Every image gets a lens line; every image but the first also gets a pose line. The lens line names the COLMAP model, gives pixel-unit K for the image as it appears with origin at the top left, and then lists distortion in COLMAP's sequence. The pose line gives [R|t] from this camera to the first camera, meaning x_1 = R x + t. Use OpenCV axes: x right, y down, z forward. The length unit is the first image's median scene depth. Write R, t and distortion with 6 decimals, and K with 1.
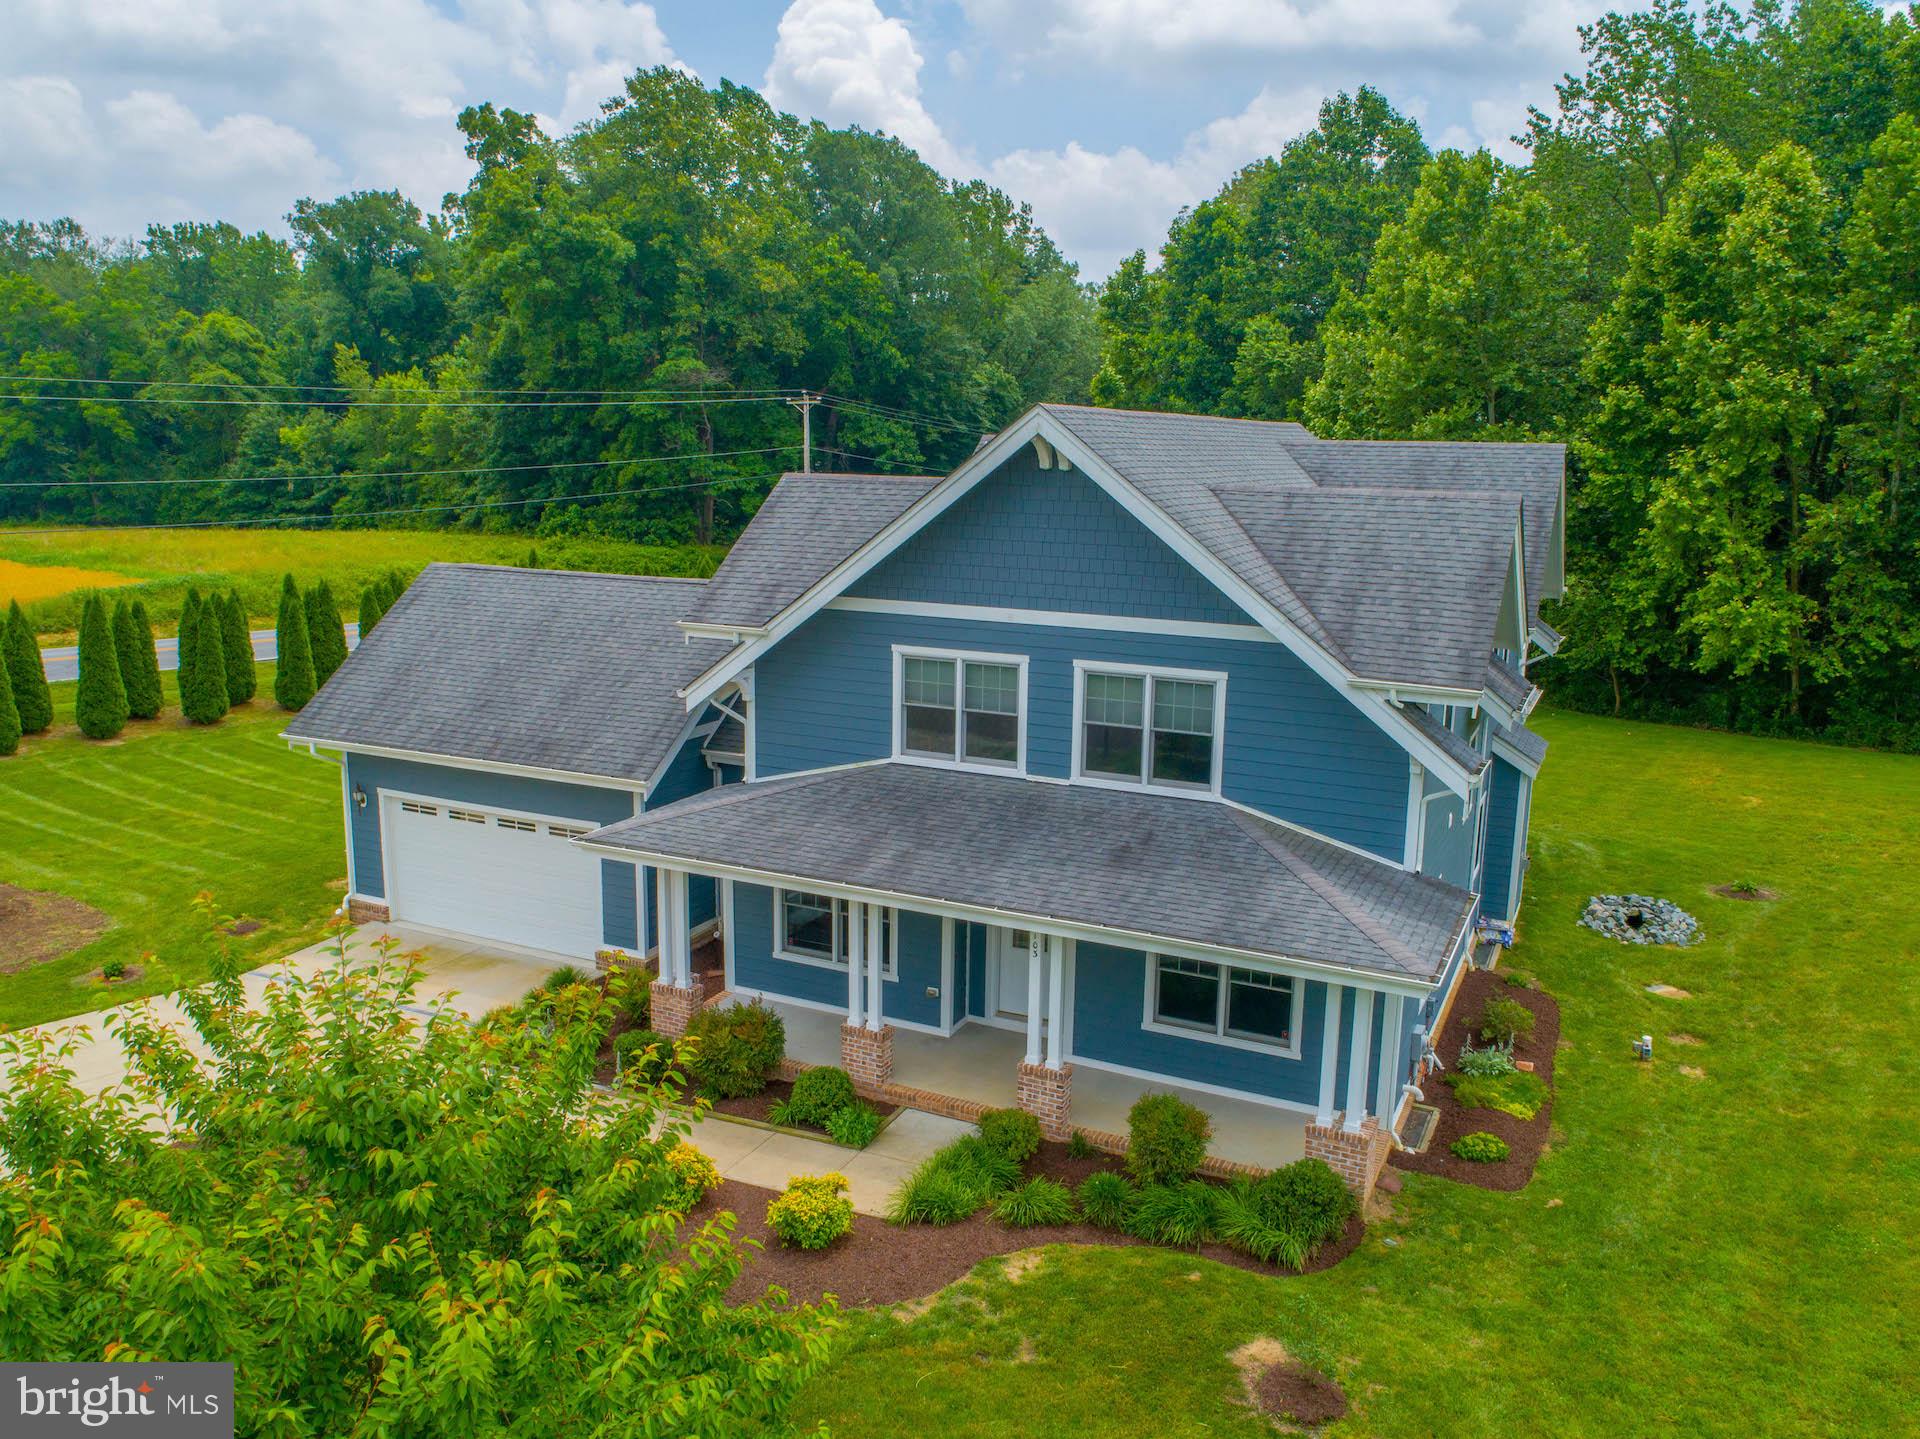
lens RADIAL K [[1465.1, 0, 960.0], [0, 1465.1, 719.5], [0, 0, 1]] dist [-0.028522, 0.013107]
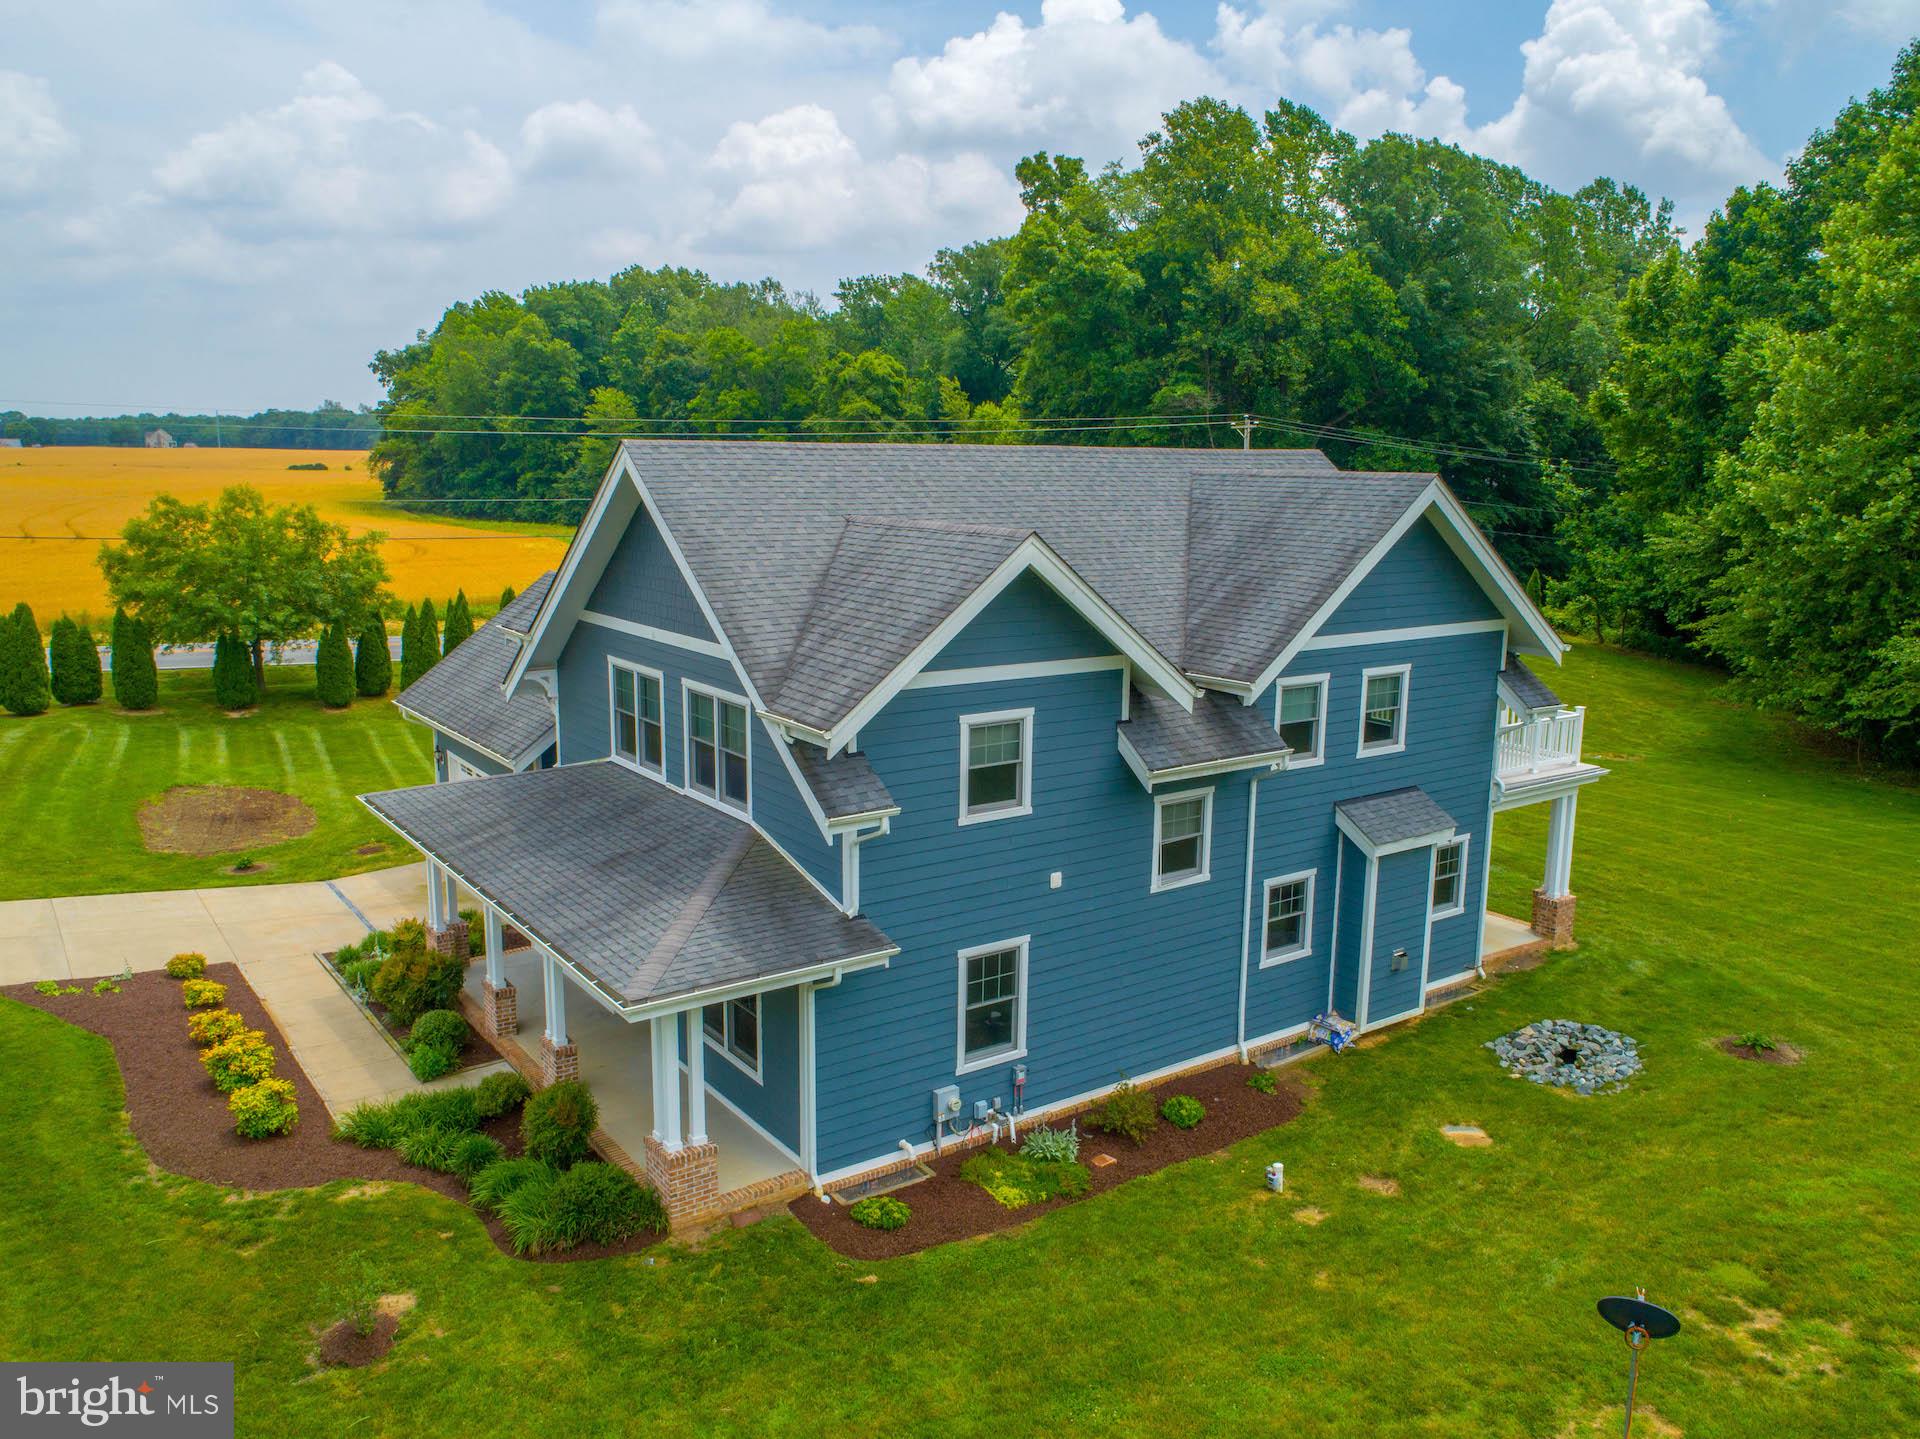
lens RADIAL K [[1465.1, 0, 960.0], [0, 1465.1, 719.5], [0, 0, 1]] dist [-0.028522, 0.013107]
pose [[0.874428, 0.081373, -0.478282, 0.568502], [-0.088170, 0.996071, 0.008268, -0.027447], [0.477076, 0.034941, 0.878167, 0.119623]]
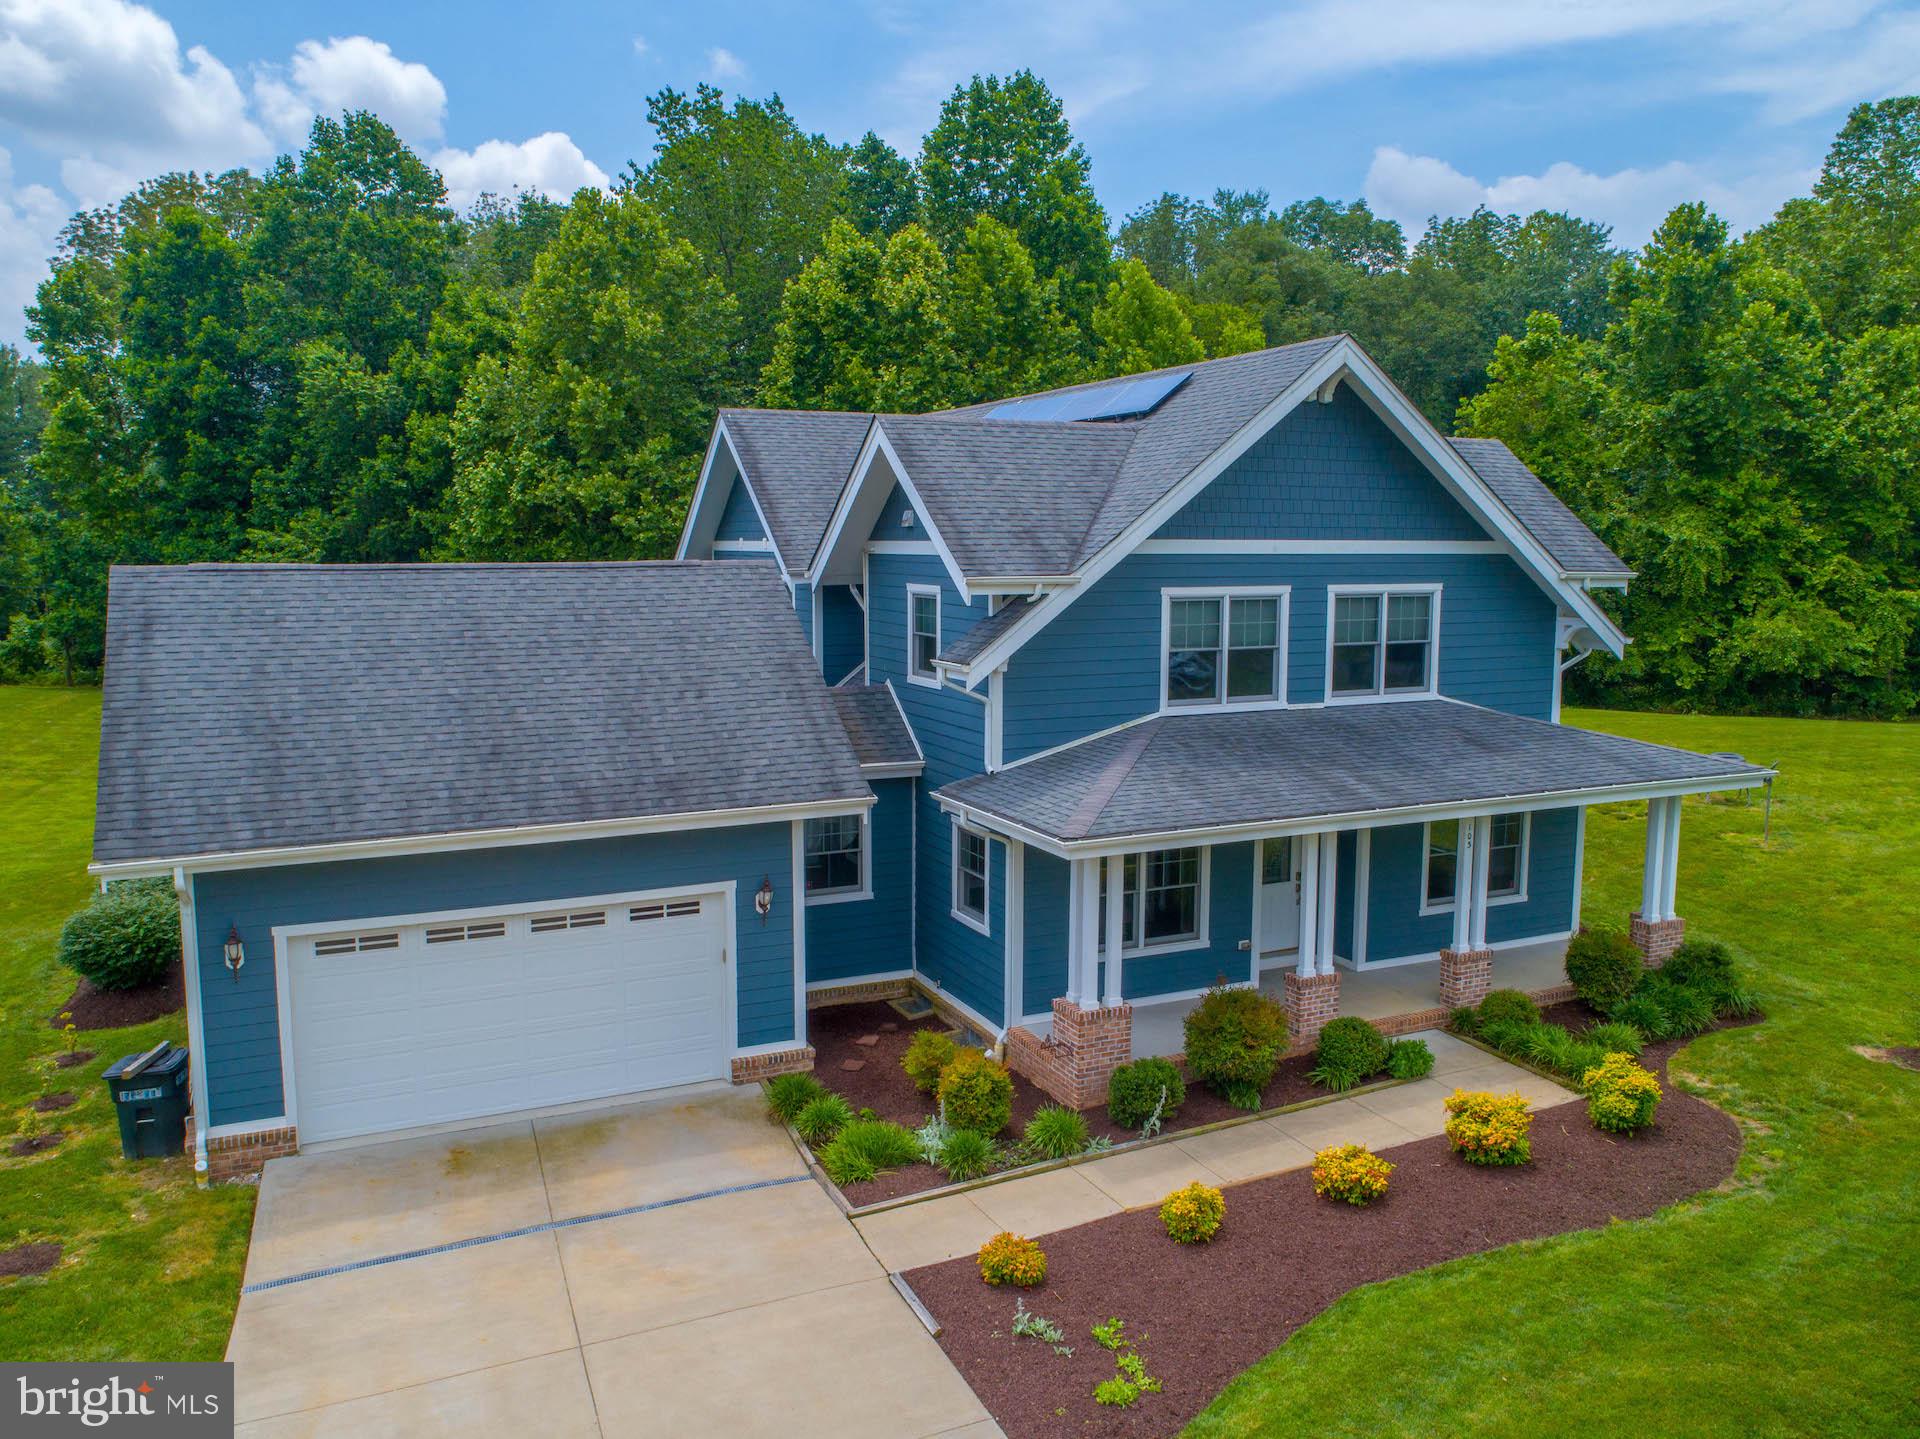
lens RADIAL K [[1463.8, 0, 960.0], [0, 1463.8, 719.5], [0, 0, 1]] dist [-0.012963, 0.002842]
pose [[0.629294, -0.110141, 0.769323, -0.667359], [0.155444, 0.987742, 0.014260, -0.001318], [-0.761463, 0.110613, 0.638701, 0.402961]]
